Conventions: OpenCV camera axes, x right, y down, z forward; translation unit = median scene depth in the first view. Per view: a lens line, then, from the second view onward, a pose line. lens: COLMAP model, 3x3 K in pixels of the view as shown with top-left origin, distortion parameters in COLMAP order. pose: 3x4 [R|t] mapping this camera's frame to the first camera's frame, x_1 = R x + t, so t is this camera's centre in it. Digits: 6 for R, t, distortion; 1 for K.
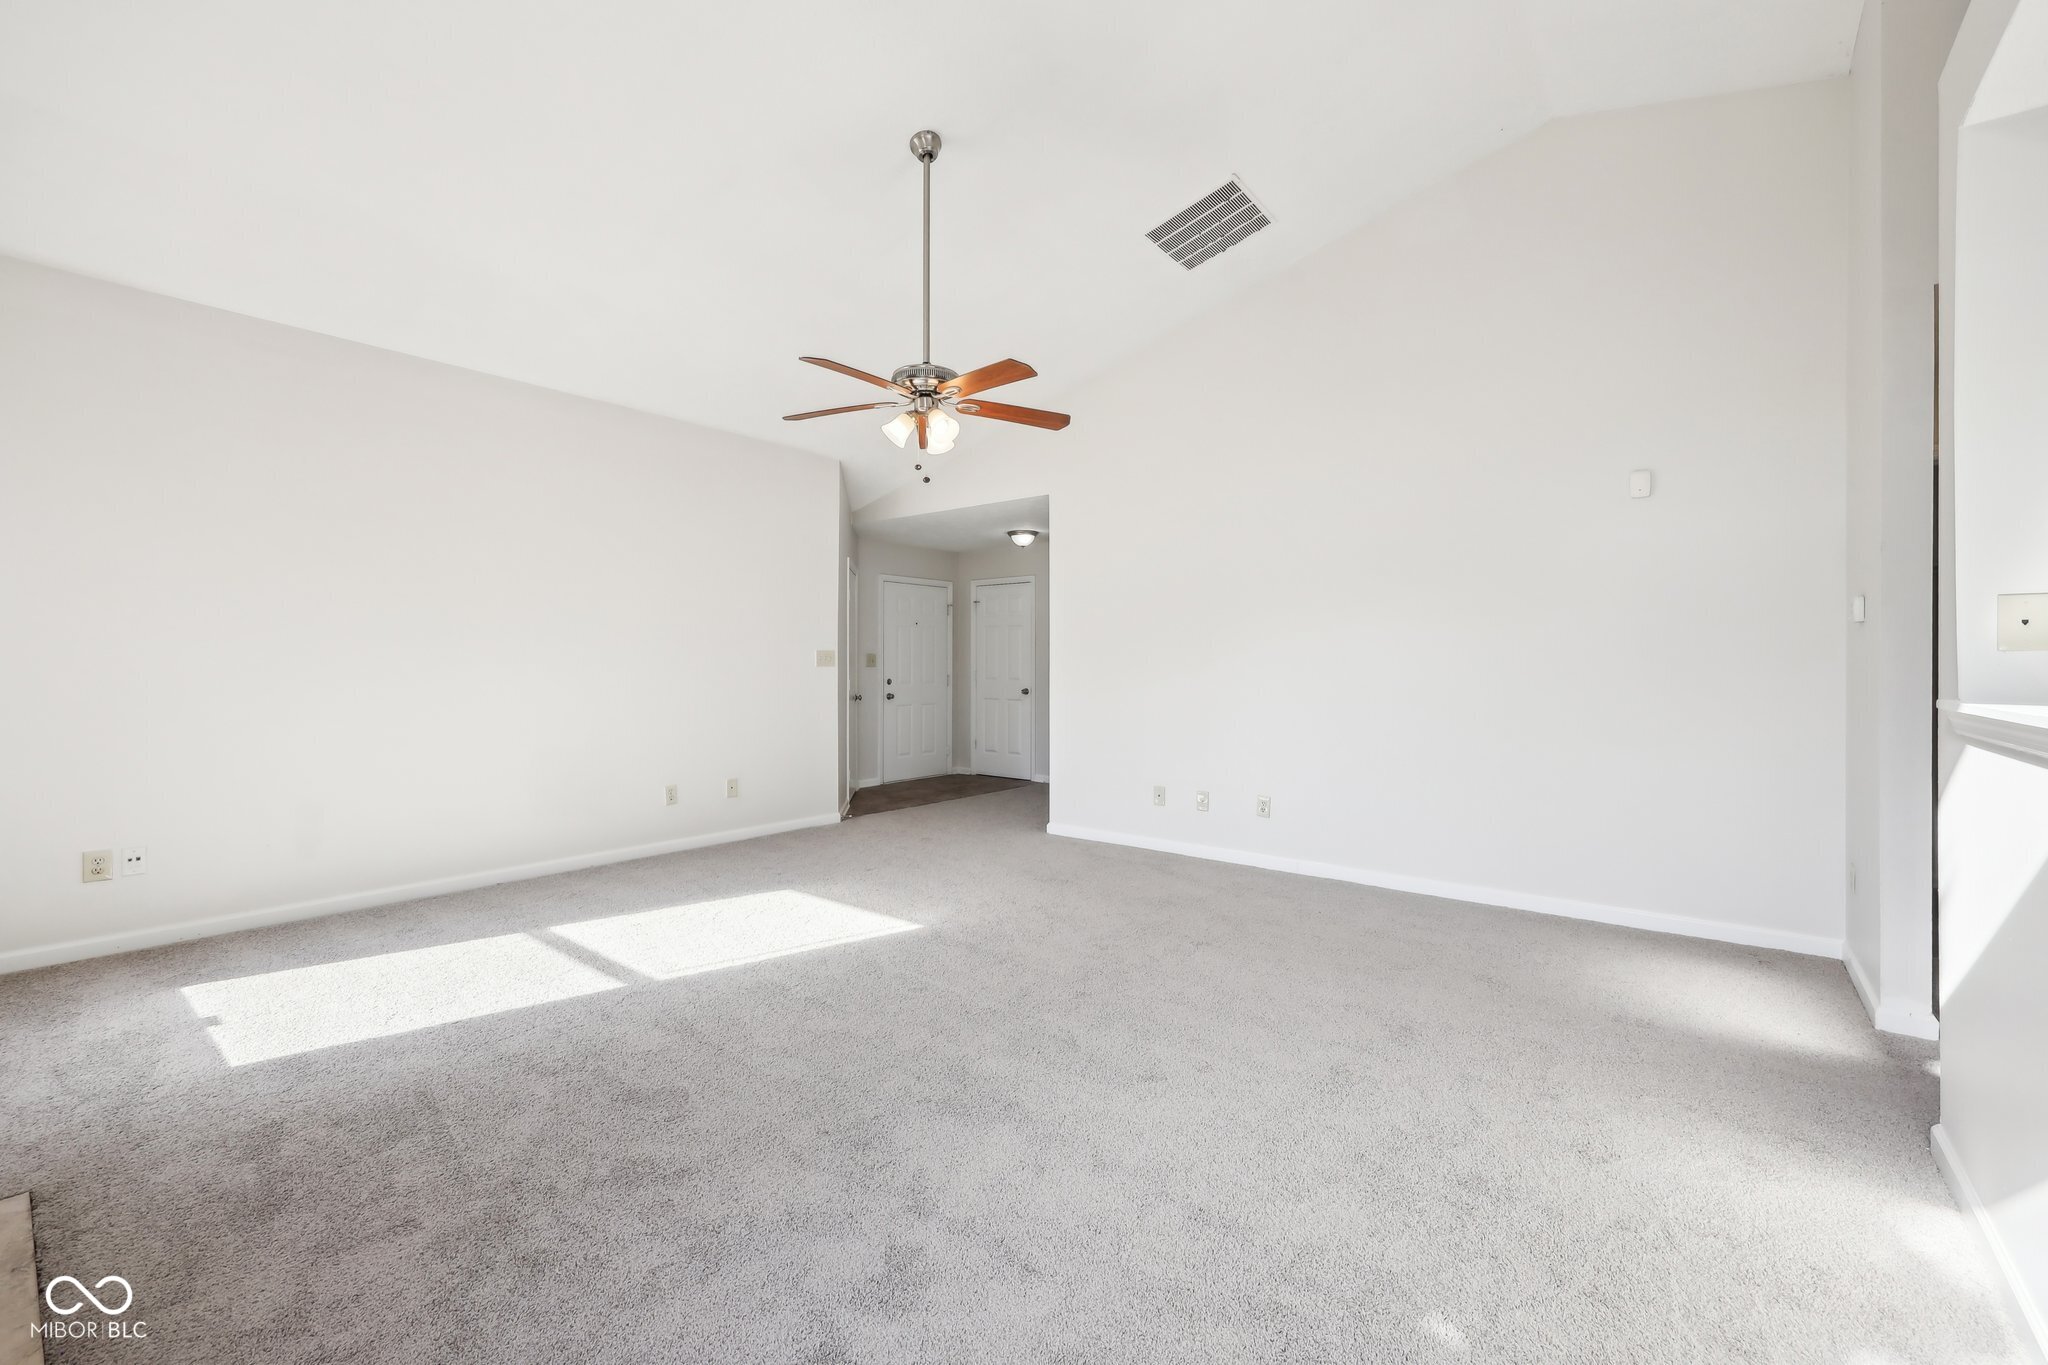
lens RADIAL K [[849.5, 0, 1043.7], [0, 849.5, 674.4], [0, 0, 1]] dist [-0.000419, -0.000108]
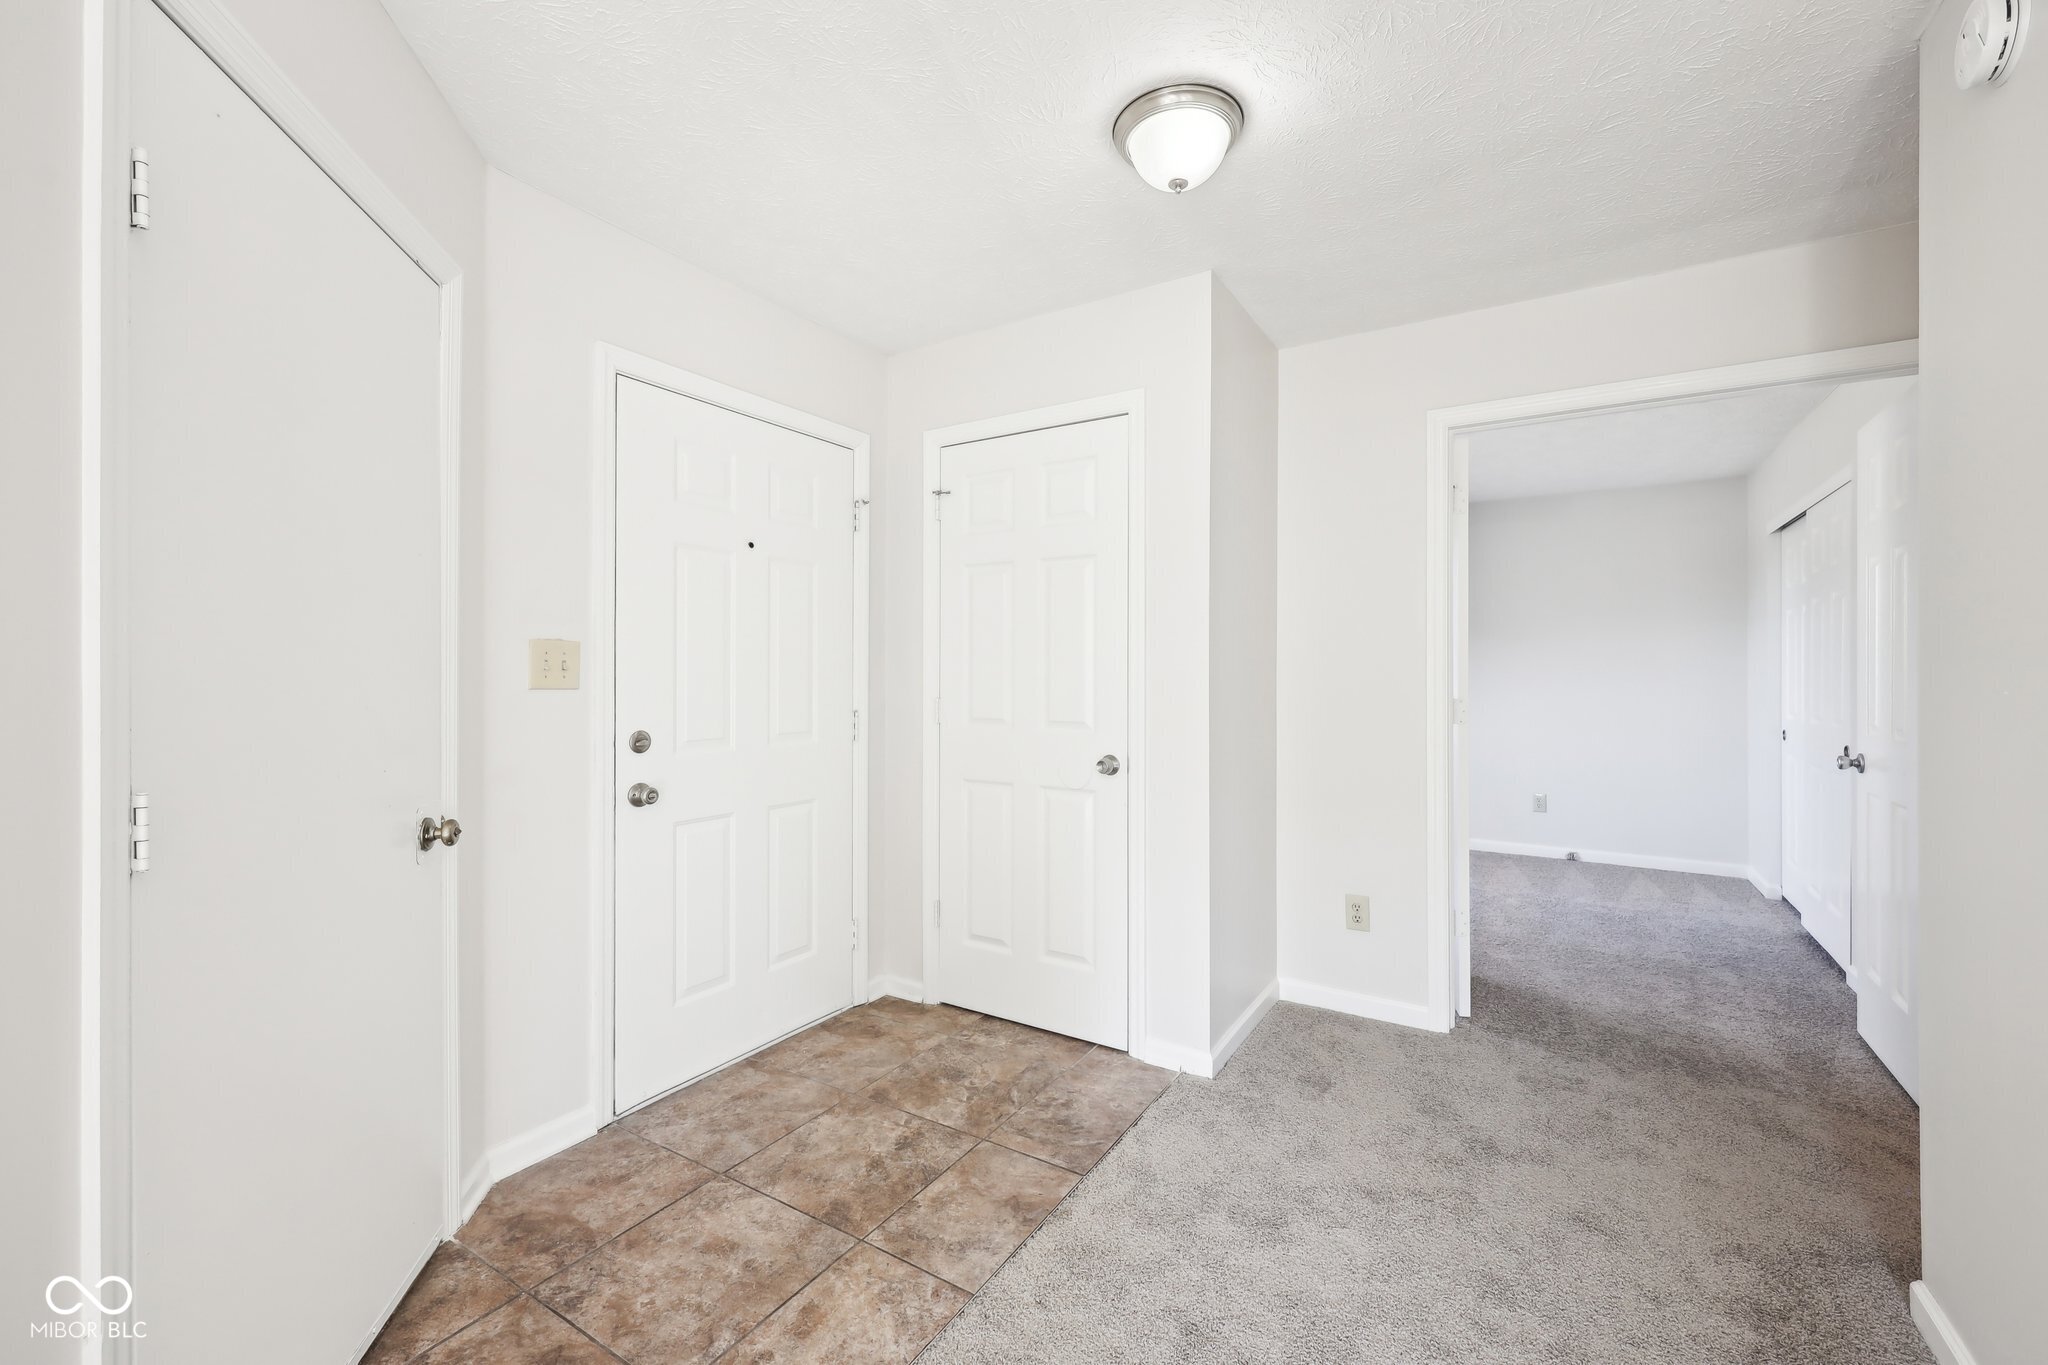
lens RADIAL K [[849.5, 0, 1043.7], [0, 849.5, 674.4], [0, 0, 1]] dist [-0.000419, -0.000108]
pose [[0.995149, 0.000142, 0.098377, -0.073256], [0.000440, 0.999983, -0.005895, -0.011280], [-0.098376, 0.005910, 0.995132, 0.673100]]
